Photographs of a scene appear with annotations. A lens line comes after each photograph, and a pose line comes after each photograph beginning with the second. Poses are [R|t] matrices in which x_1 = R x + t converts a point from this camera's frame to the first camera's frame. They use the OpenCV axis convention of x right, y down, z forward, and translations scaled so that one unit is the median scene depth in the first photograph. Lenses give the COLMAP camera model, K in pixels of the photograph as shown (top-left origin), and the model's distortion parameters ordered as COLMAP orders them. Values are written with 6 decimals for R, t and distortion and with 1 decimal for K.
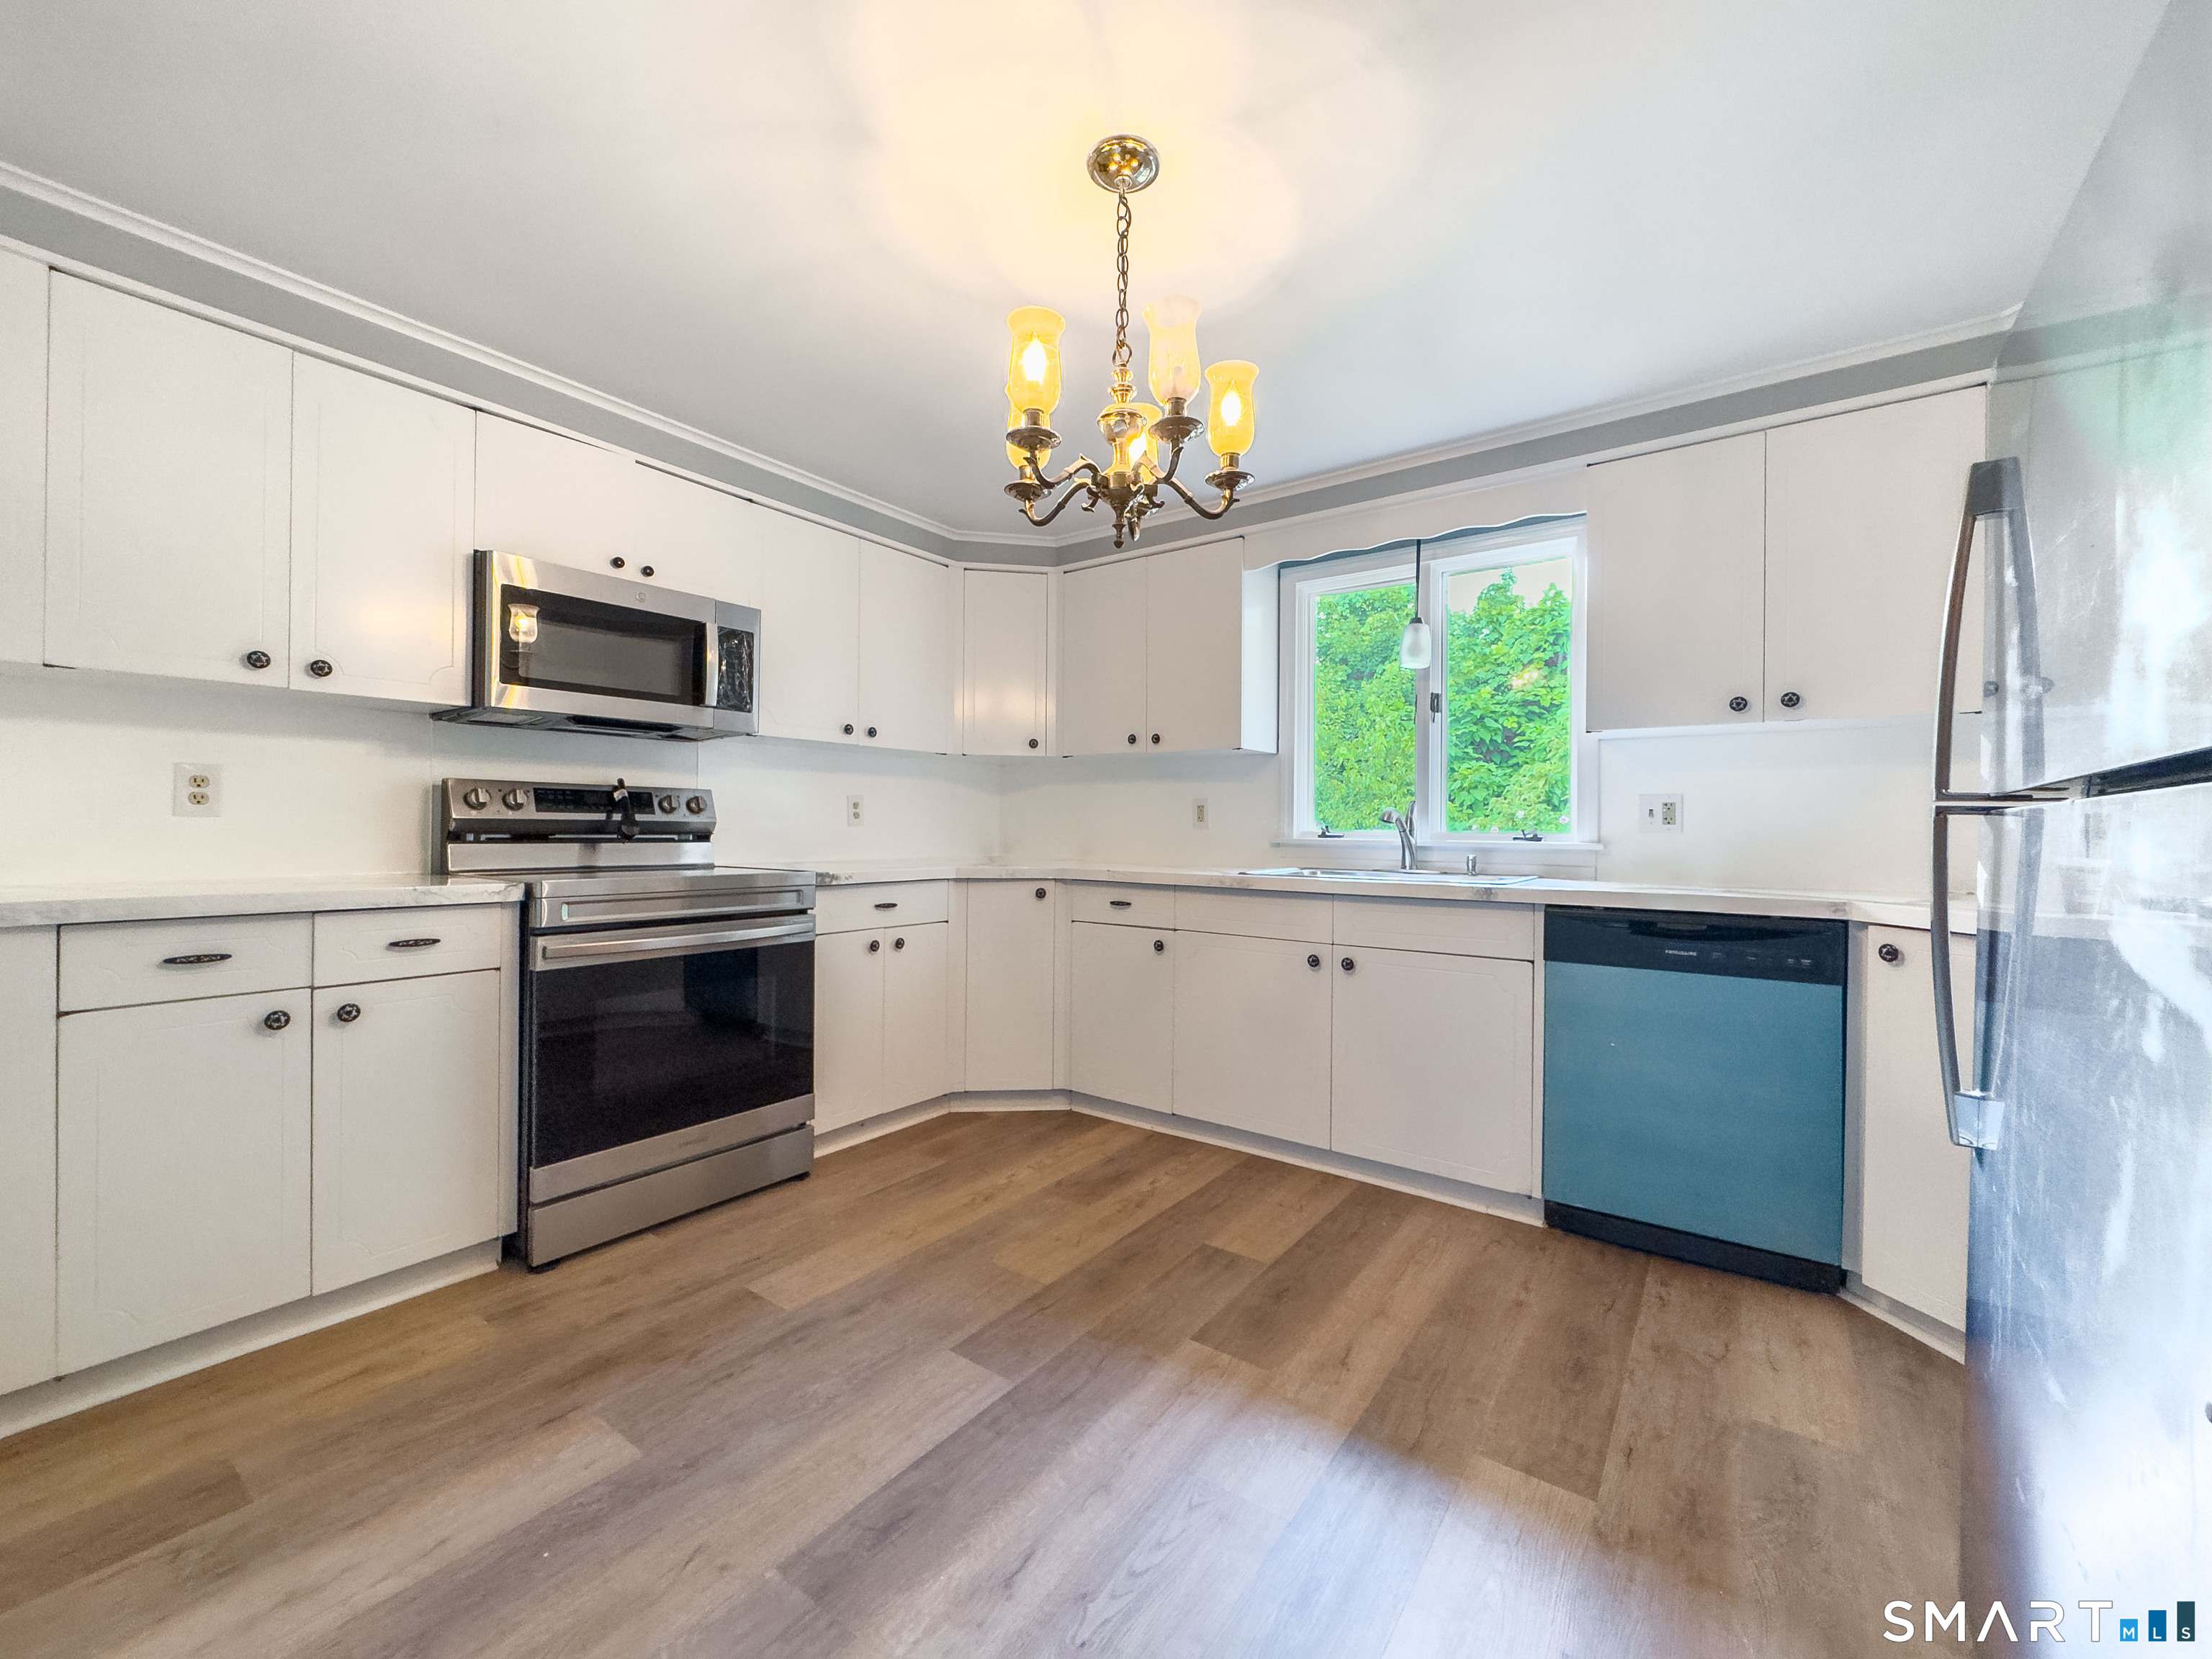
lens RADIAL K [[882.8, 0, 1106.0], [0, 882.8, 829.5], [0, 0, 1]] dist [-0.001267, -0.000081]
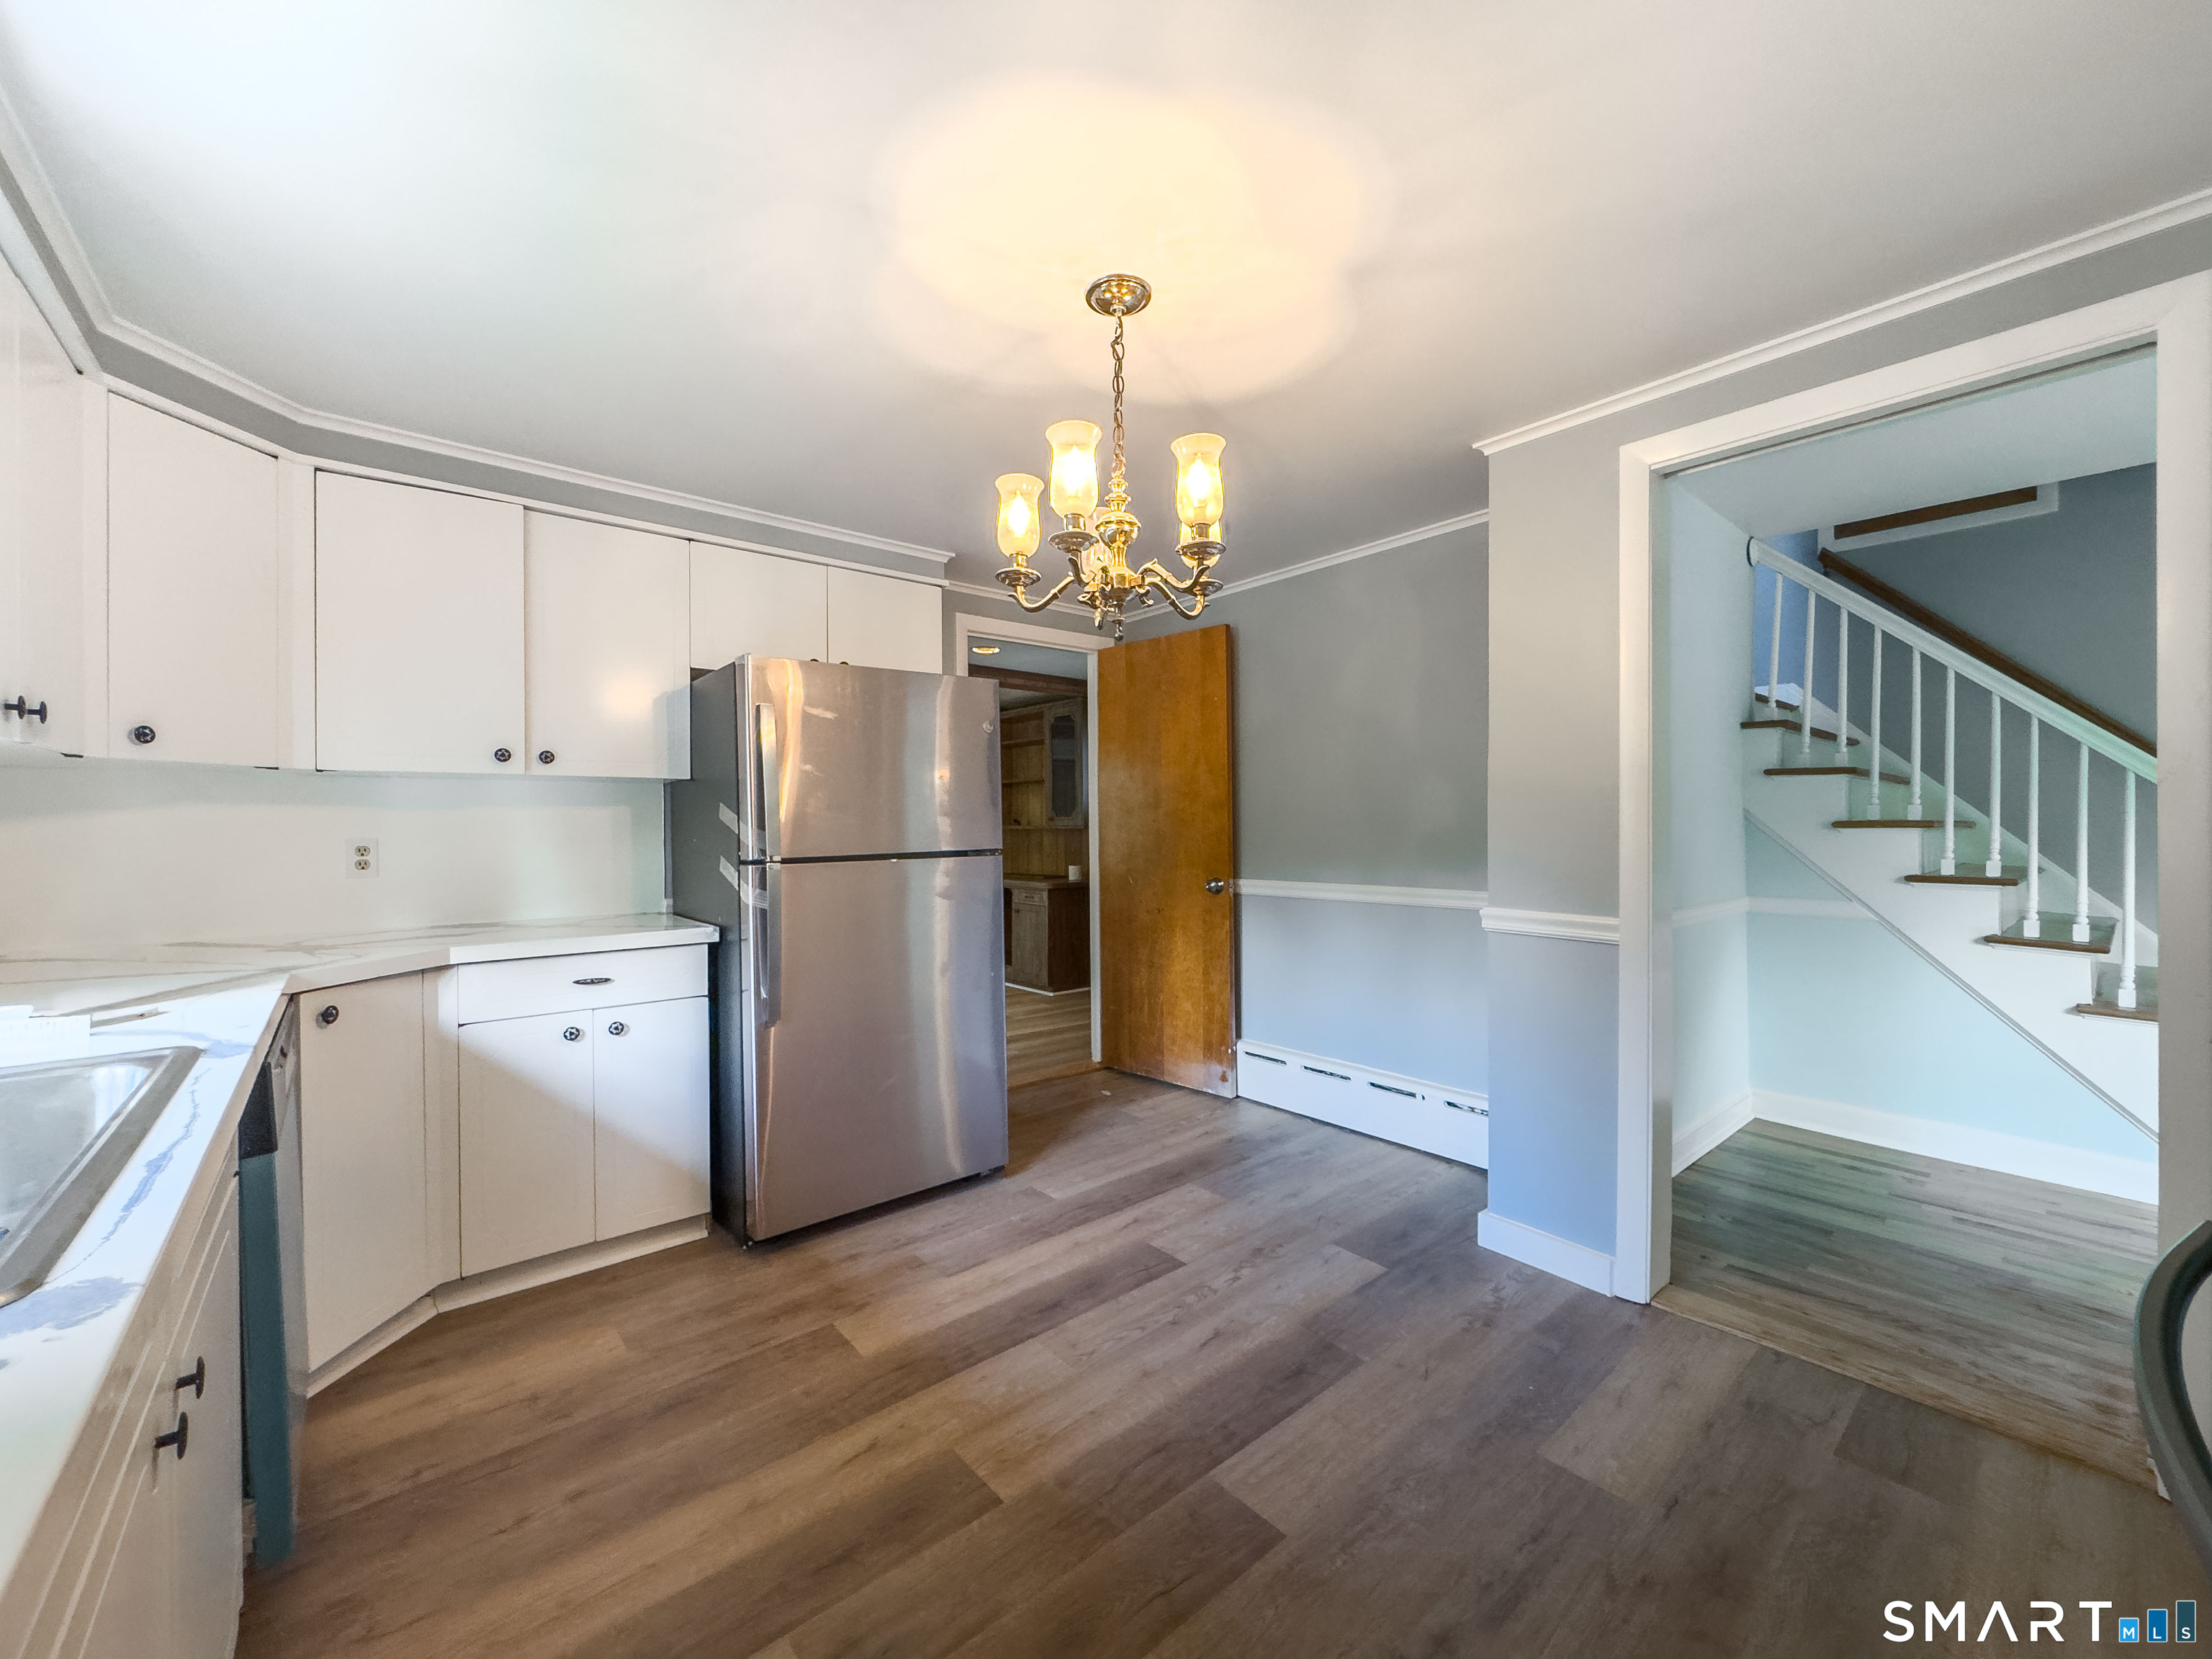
lens RADIAL K [[882.8, 0, 1106.0], [0, 882.8, 829.5], [0, 0, 1]] dist [-0.001267, -0.000081]
pose [[-0.971628, -0.008383, 0.236365, -0.221861], [-0.005053, 0.999879, 0.014690, -0.099643], [-0.236460, 0.013079, -0.971553, 2.006782]]
